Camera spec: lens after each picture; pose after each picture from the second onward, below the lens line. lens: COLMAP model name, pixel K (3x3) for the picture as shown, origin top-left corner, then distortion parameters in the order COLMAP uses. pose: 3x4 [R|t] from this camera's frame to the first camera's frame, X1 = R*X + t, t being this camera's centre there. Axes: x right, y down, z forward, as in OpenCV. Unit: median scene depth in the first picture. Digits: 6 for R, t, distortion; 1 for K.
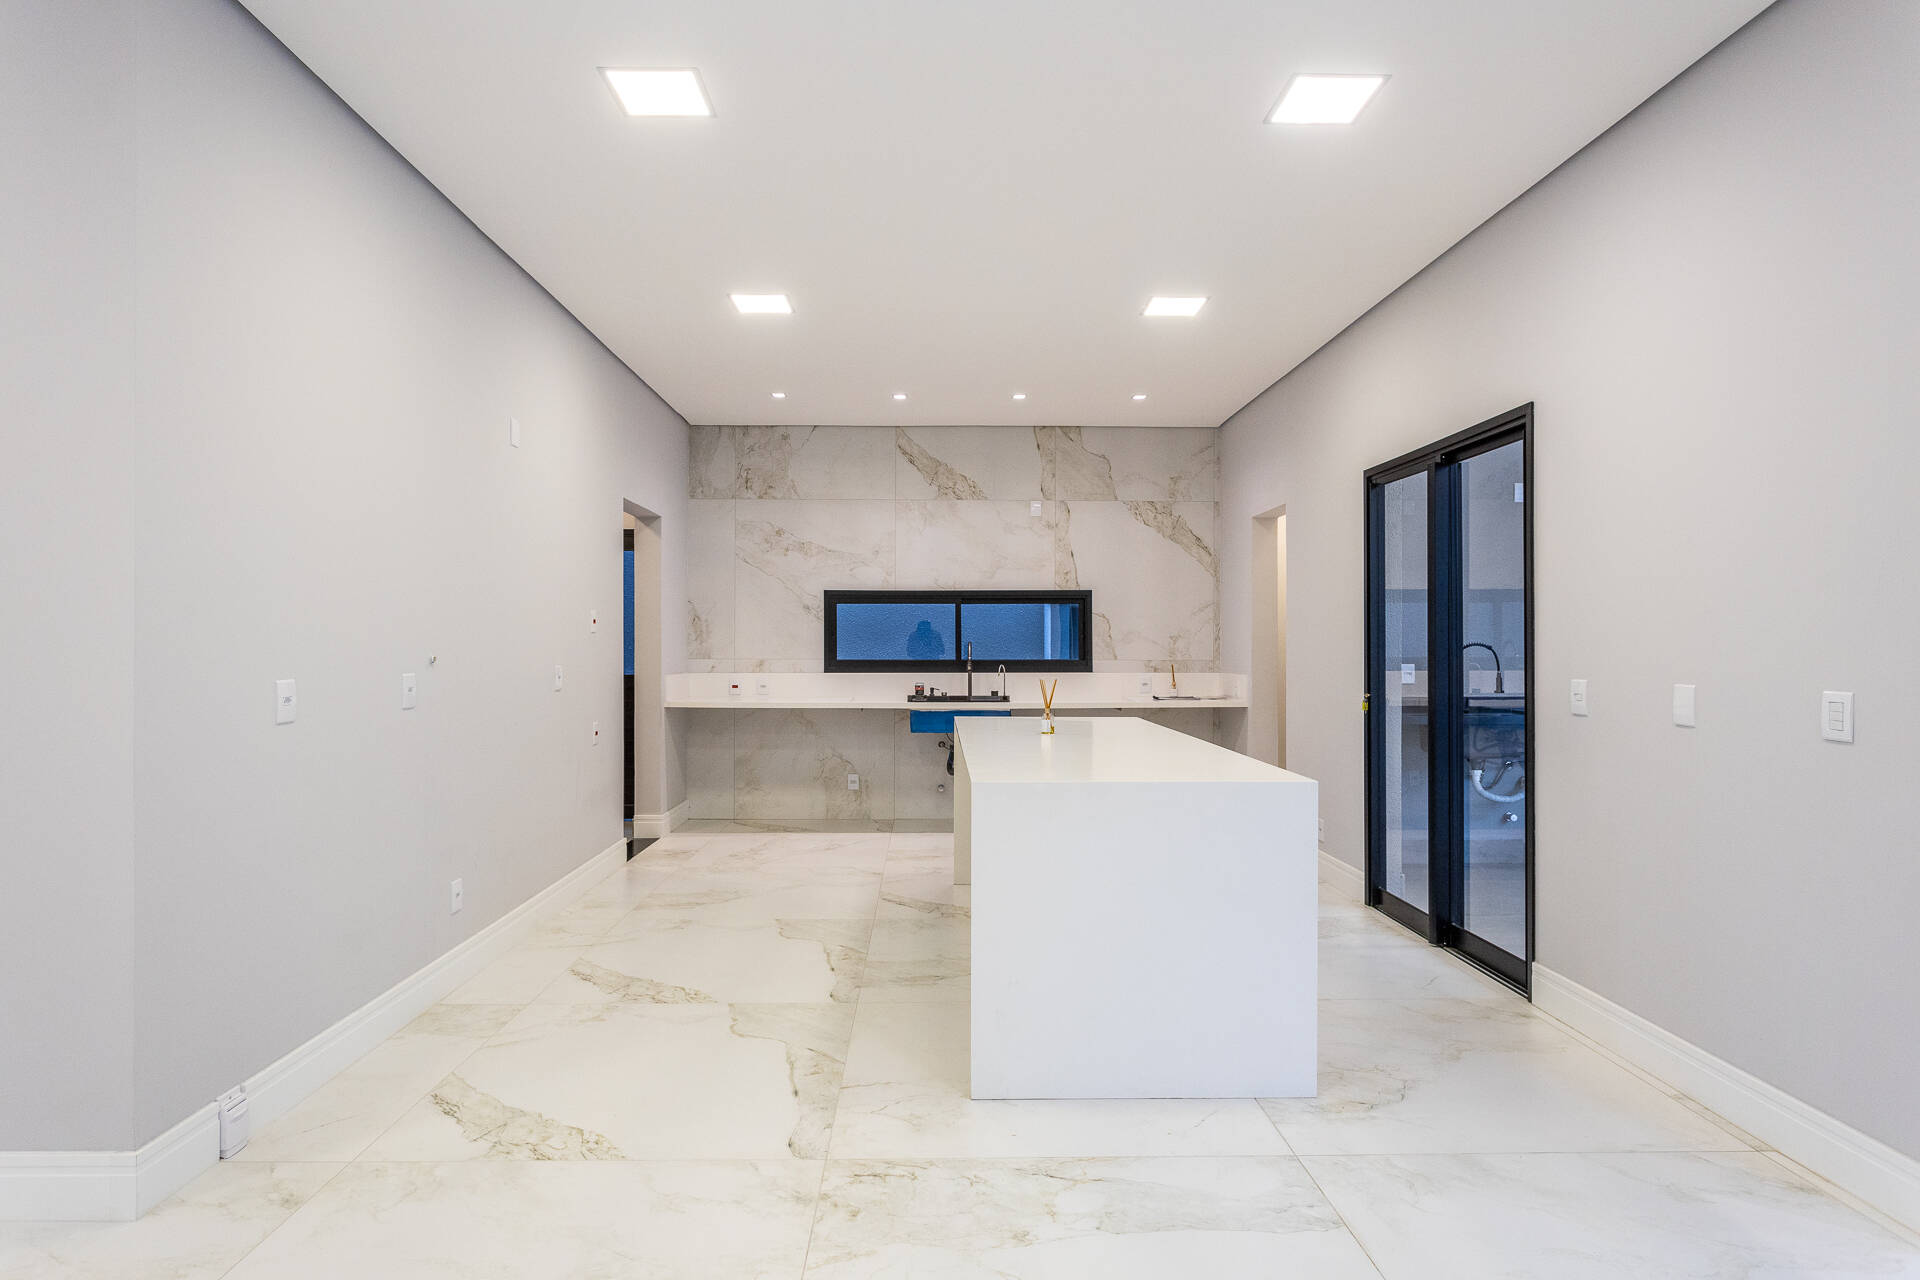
lens RADIAL K [[1084.2, 0, 962.6], [0, 1084.2, 639.5], [0, 0, 1]] dist [-0.012597, 0.002187]
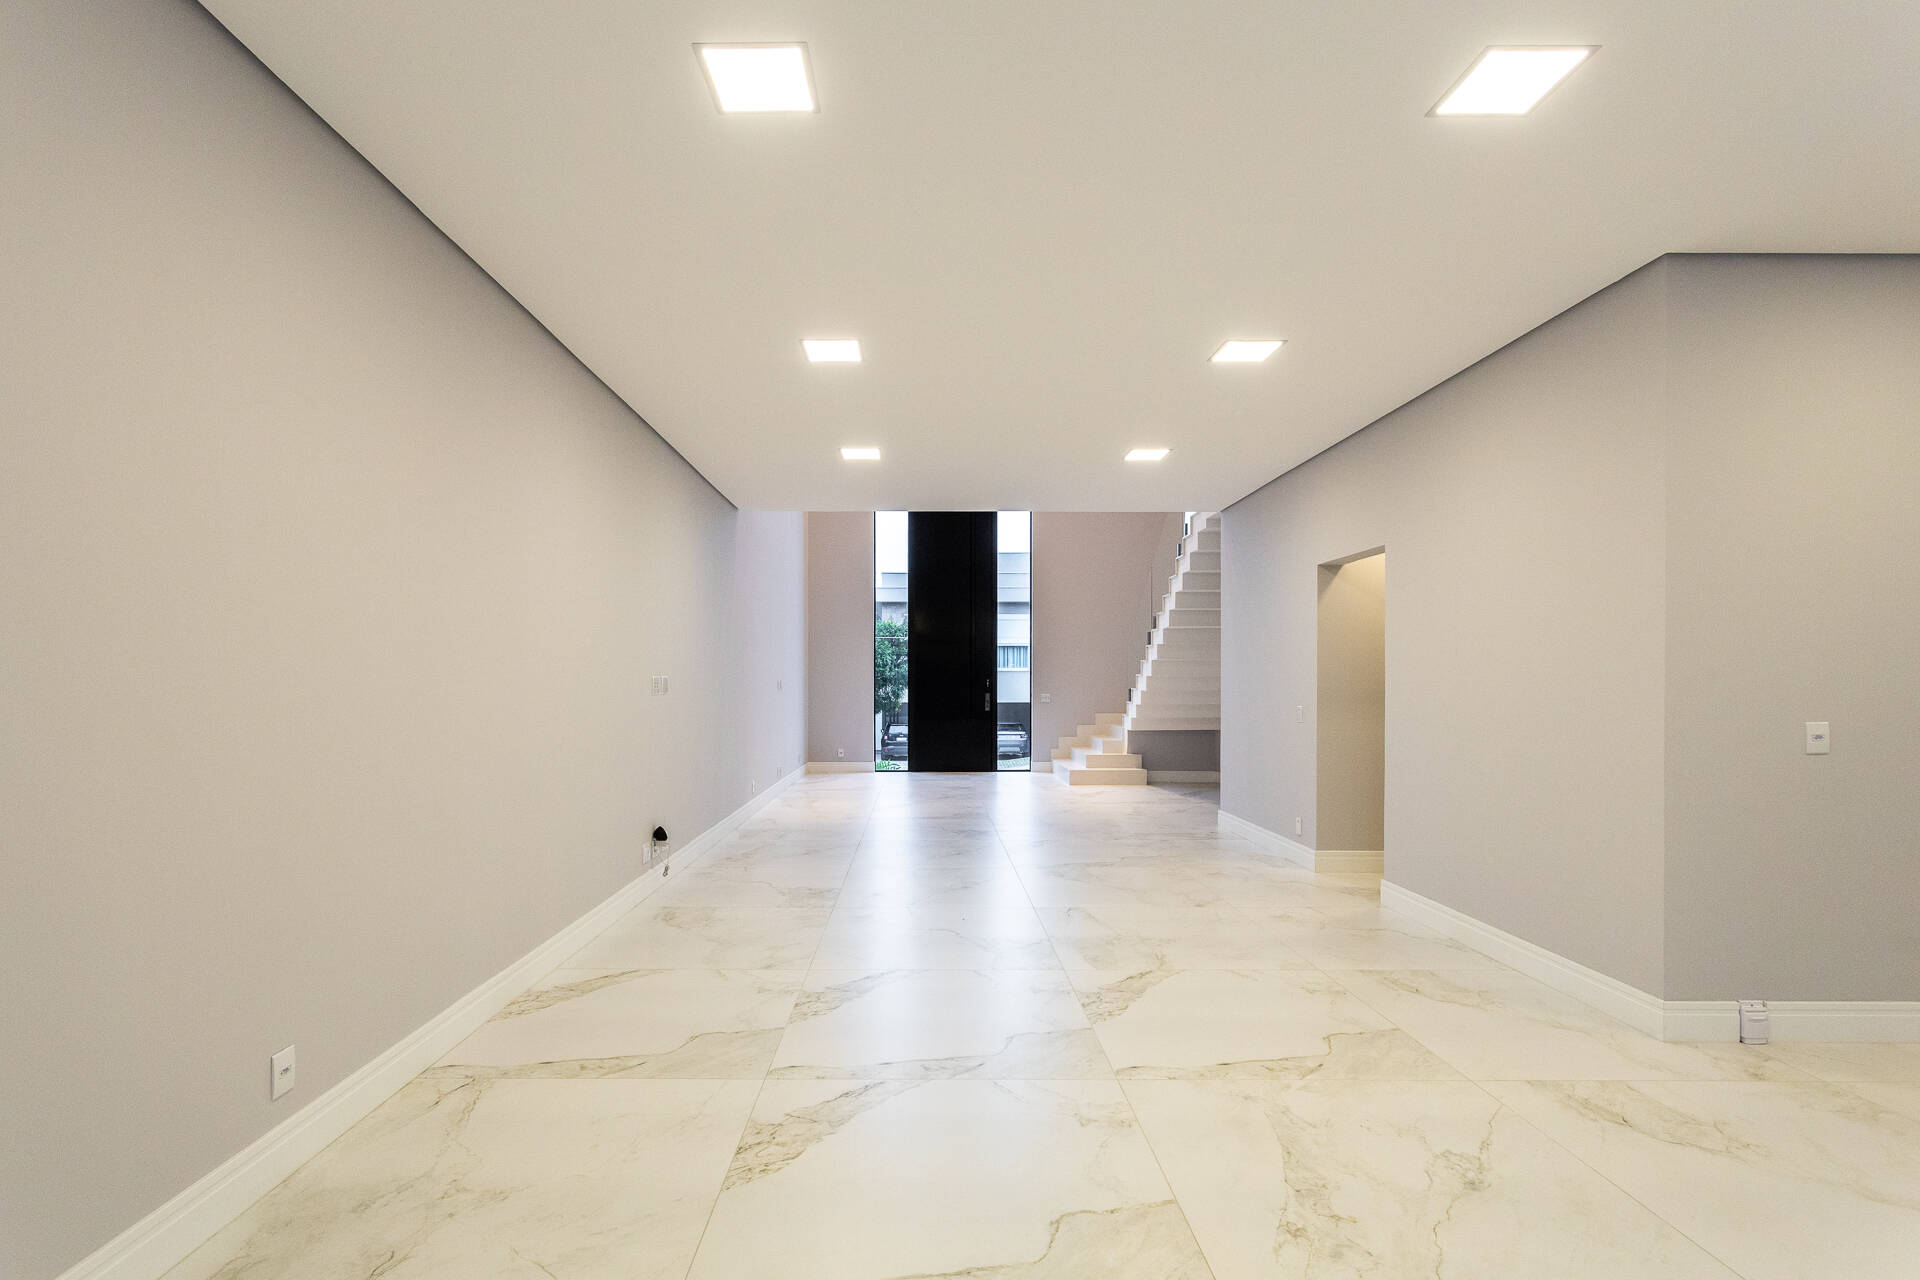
lens RADIAL K [[905.9, 0, 953.9], [0, 905.9, 688.9], [0, 0, 1]] dist [0.004573, 0.000300]
pose [[-0.002137, -0.002587, -0.999994, 0.195320], [0.003318, 0.999991, -0.002594, -0.001731], [0.999992, -0.003323, -0.002128, -0.028256]]
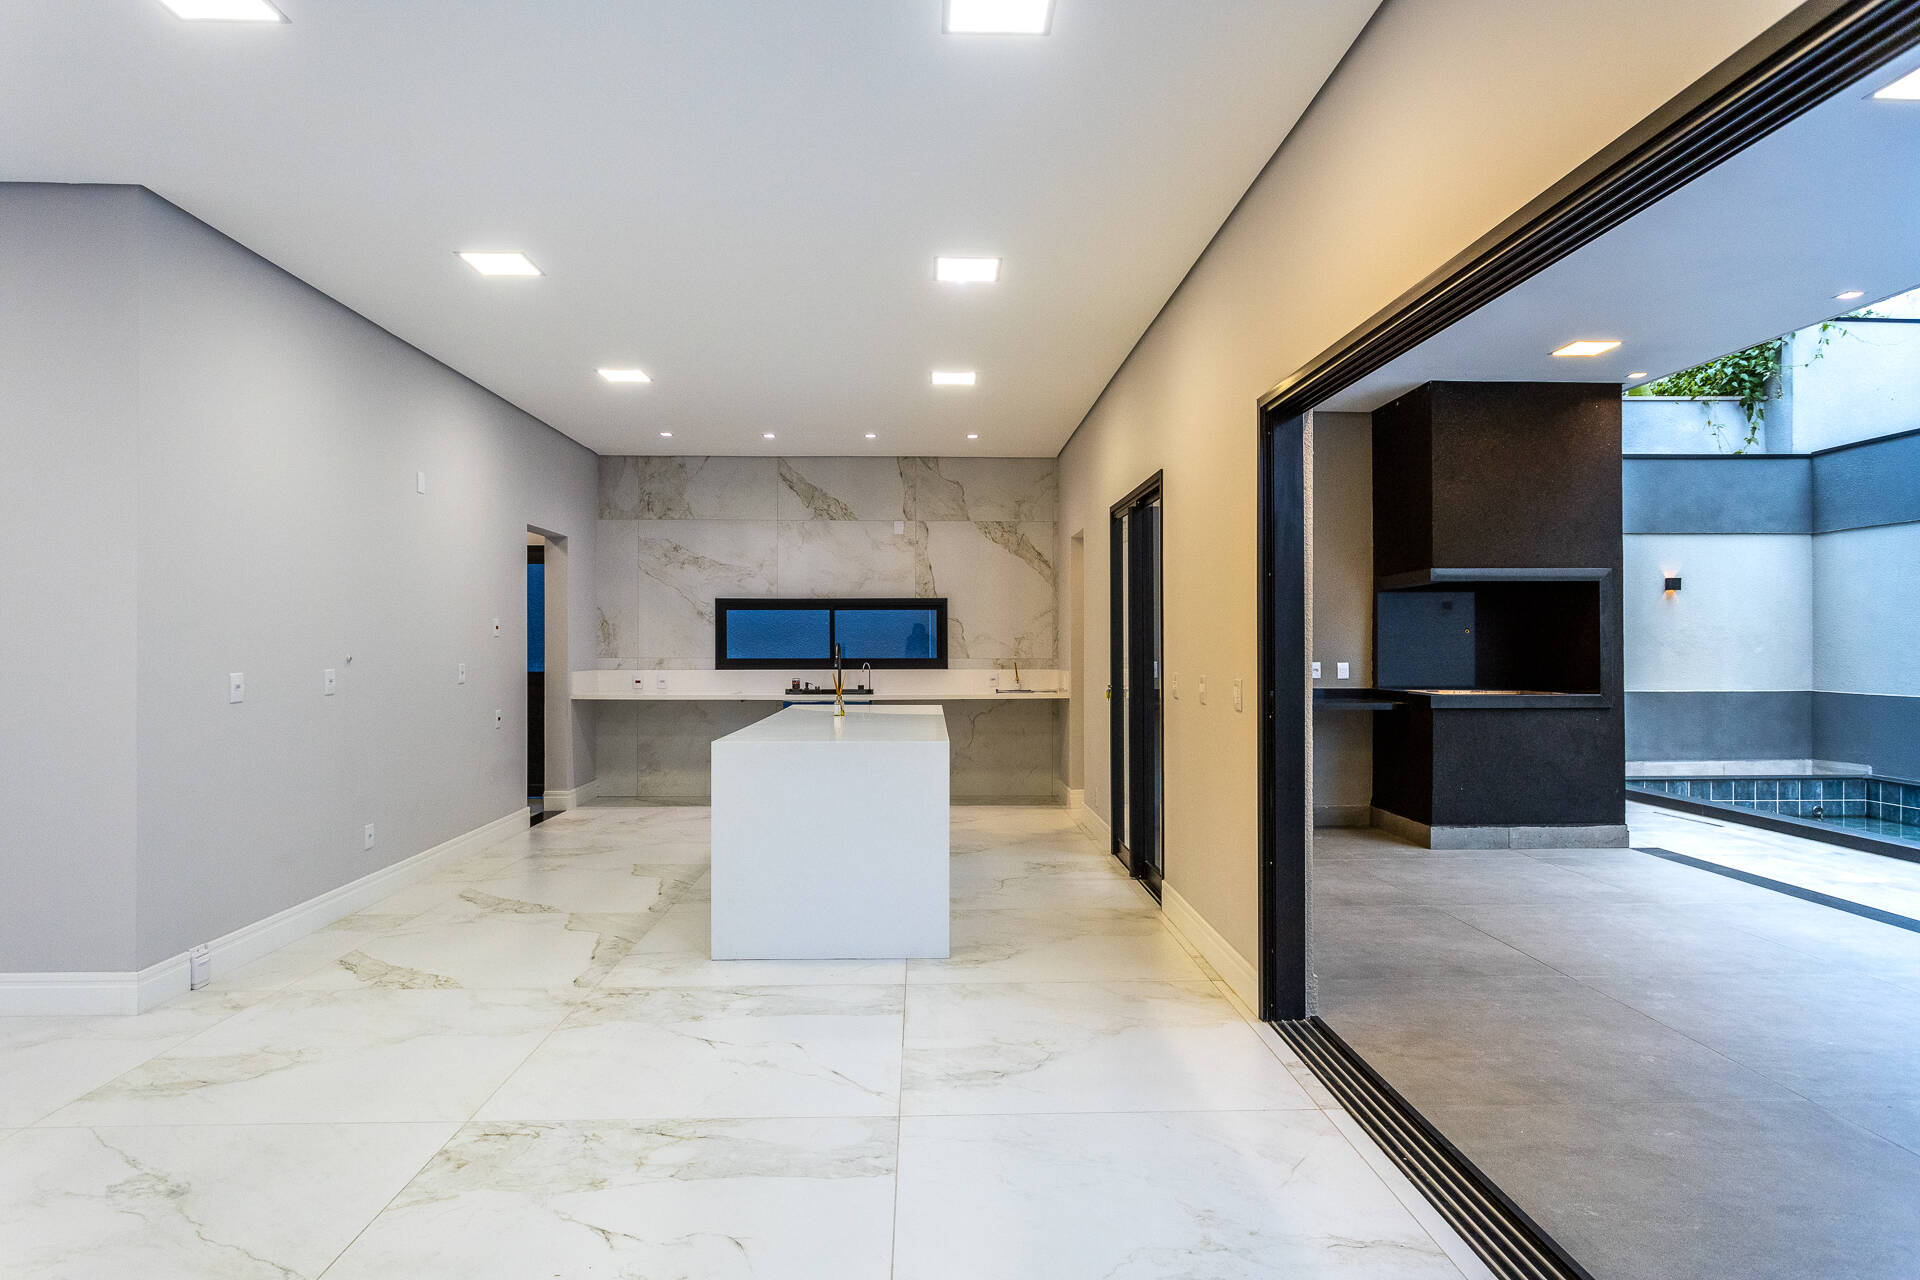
lens RADIAL K [[1084.2, 0, 959.0], [0, 1084.2, 635.5], [0, 0, 1]] dist [-0.012597, 0.002187]
pose [[0.999748, -0.000780, 0.022443, 0.121692], [0.000826, 0.999998, -0.002065, -0.003776], [-0.022441, 0.002083, 0.999746, -0.184585]]
